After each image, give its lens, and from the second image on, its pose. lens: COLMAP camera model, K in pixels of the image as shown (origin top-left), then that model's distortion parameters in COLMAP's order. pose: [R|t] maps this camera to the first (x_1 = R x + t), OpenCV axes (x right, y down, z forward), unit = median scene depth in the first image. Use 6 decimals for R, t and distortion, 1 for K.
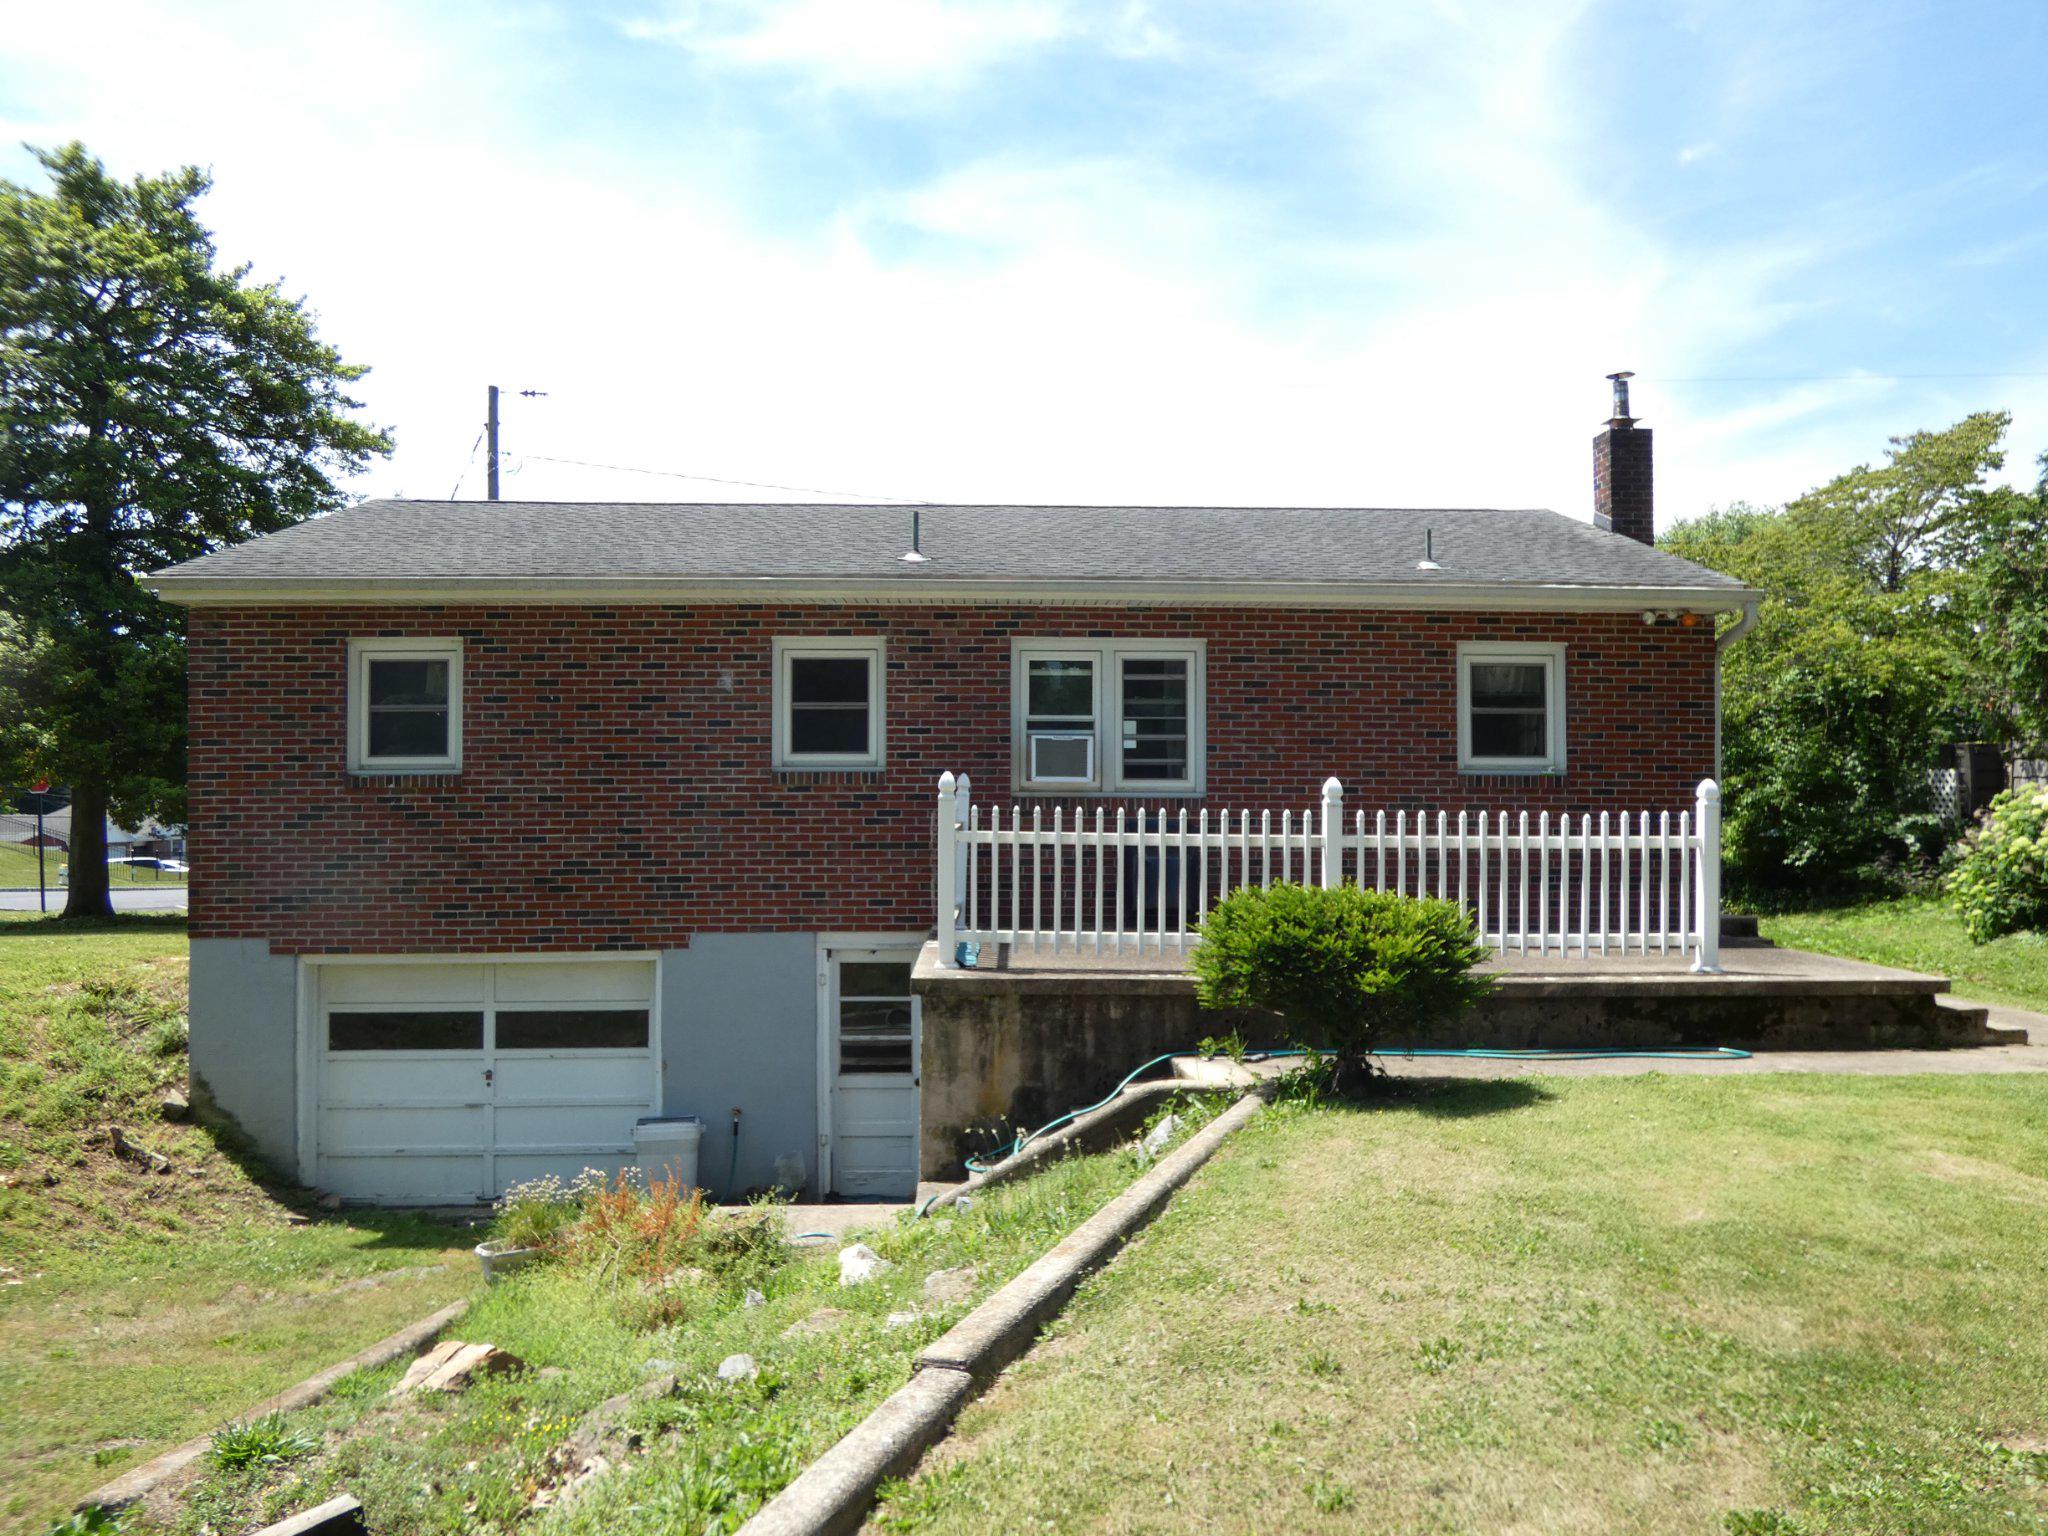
lens RADIAL K [[1547.0, 0, 1017.1], [0, 1547.0, 770.0], [0, 0, 1]] dist [0.004531, 0.000835]
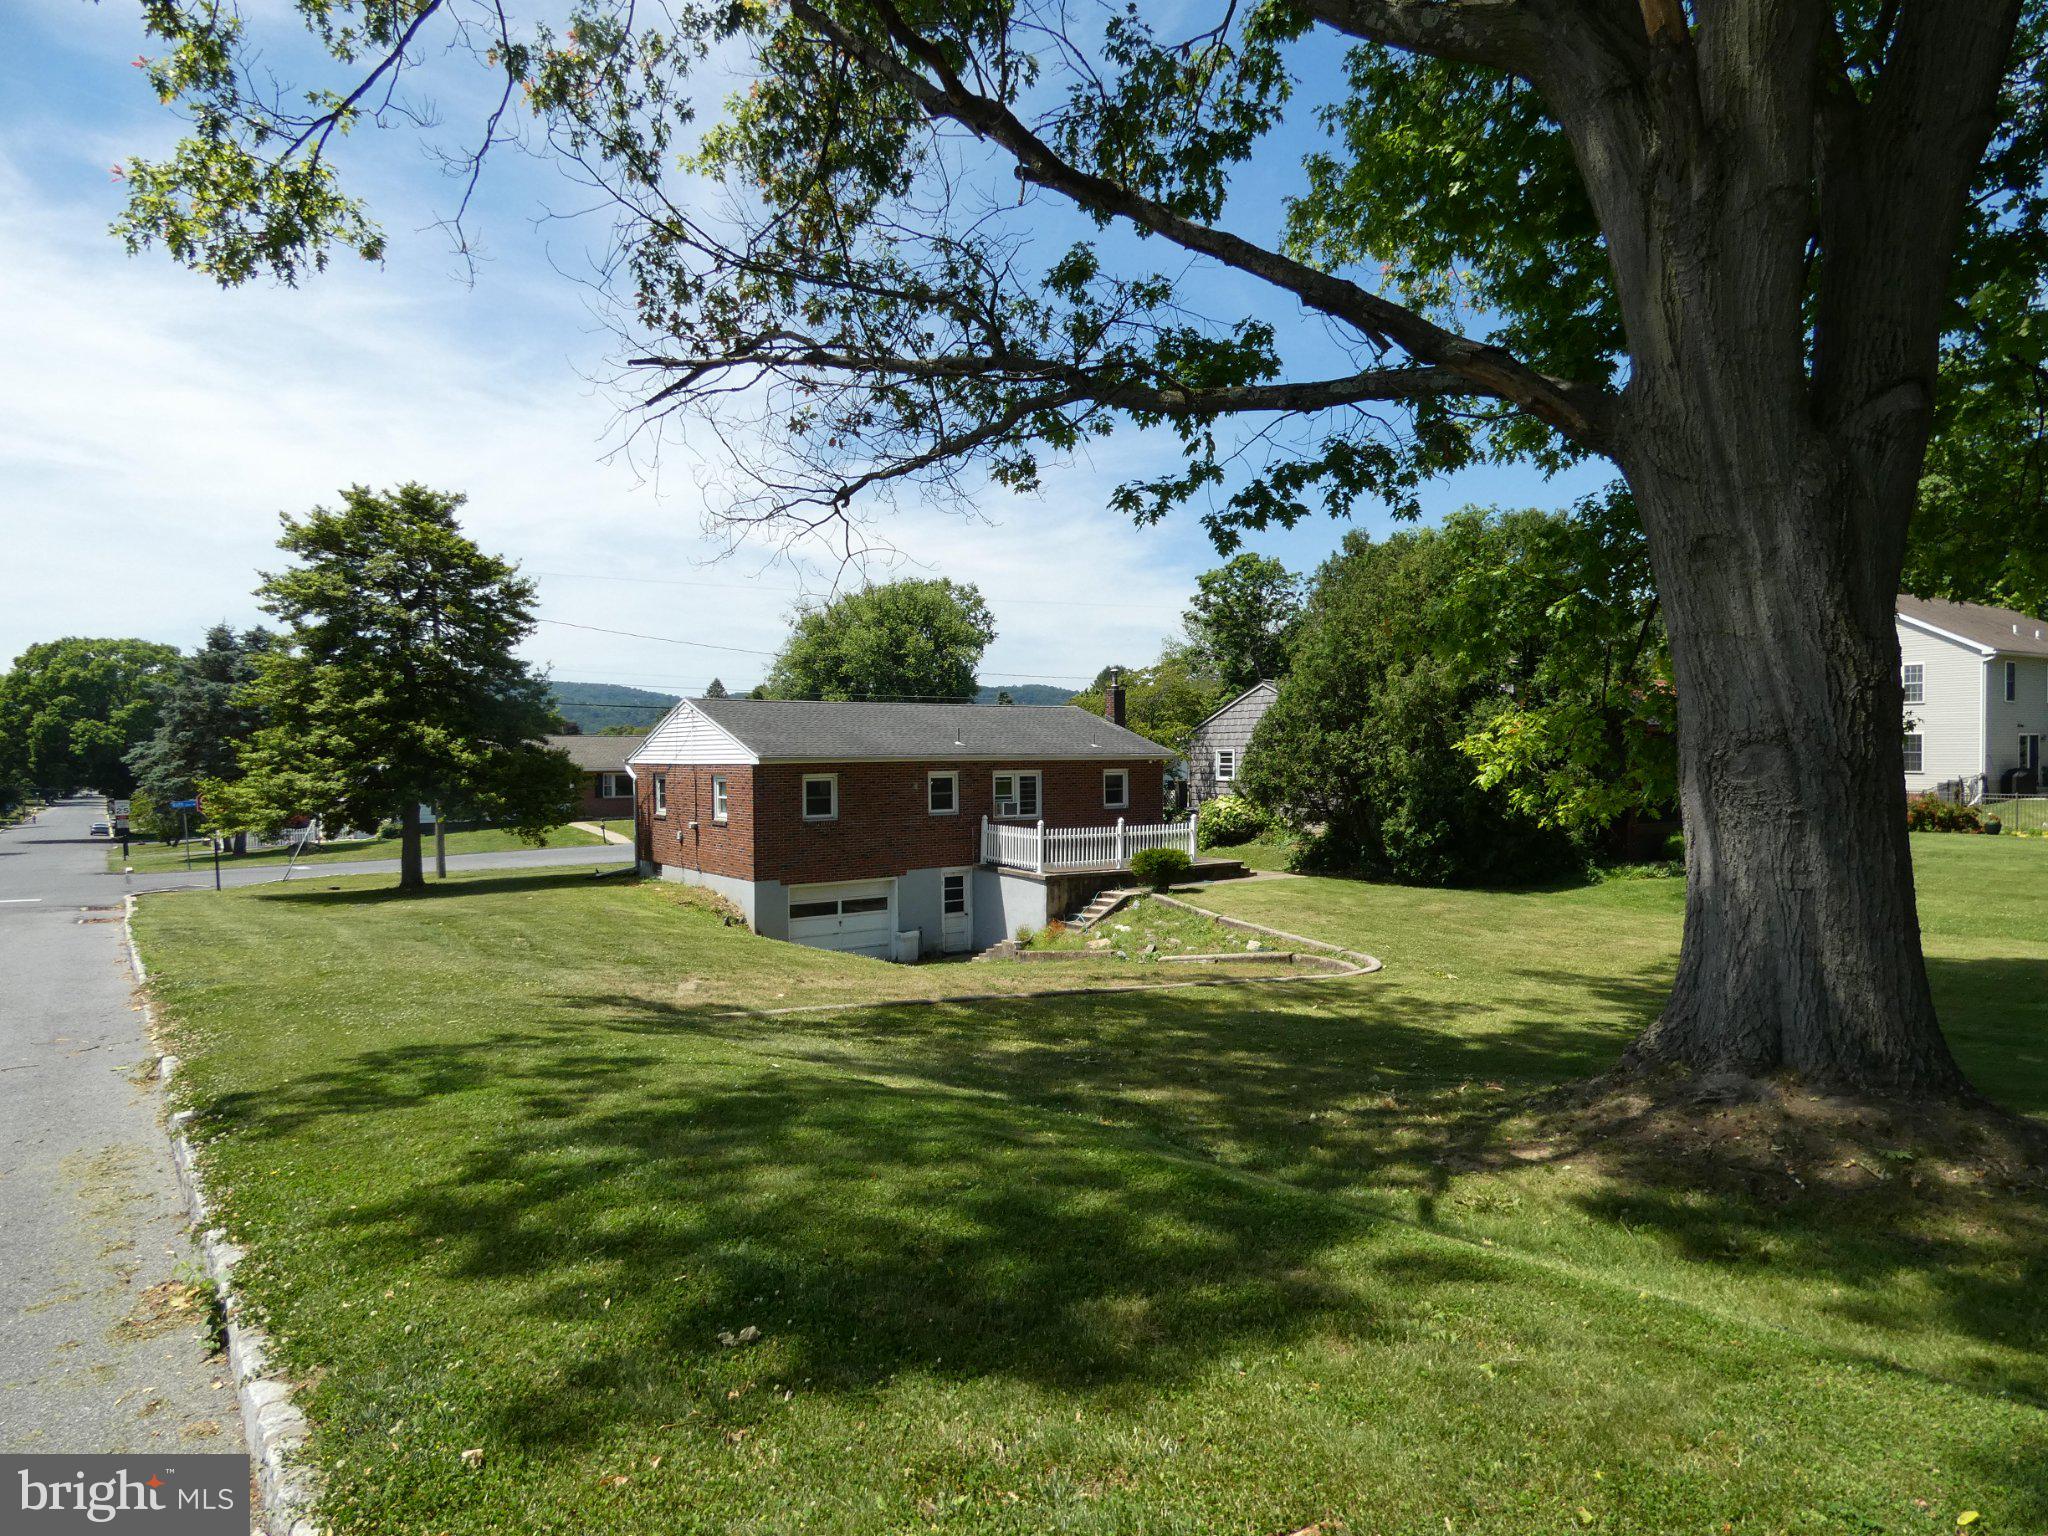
lens RADIAL K [[1199.1, 0, 1027.4], [0, 1199.1, 763.4], [0, 0, 1]] dist [-0.001404, 0.000012]
pose [[0.825655, -0.009335, 0.564098, -1.312169], [-0.010209, 0.999452, 0.031483, -0.176107], [-0.564083, -0.031753, 0.825107, -1.044331]]
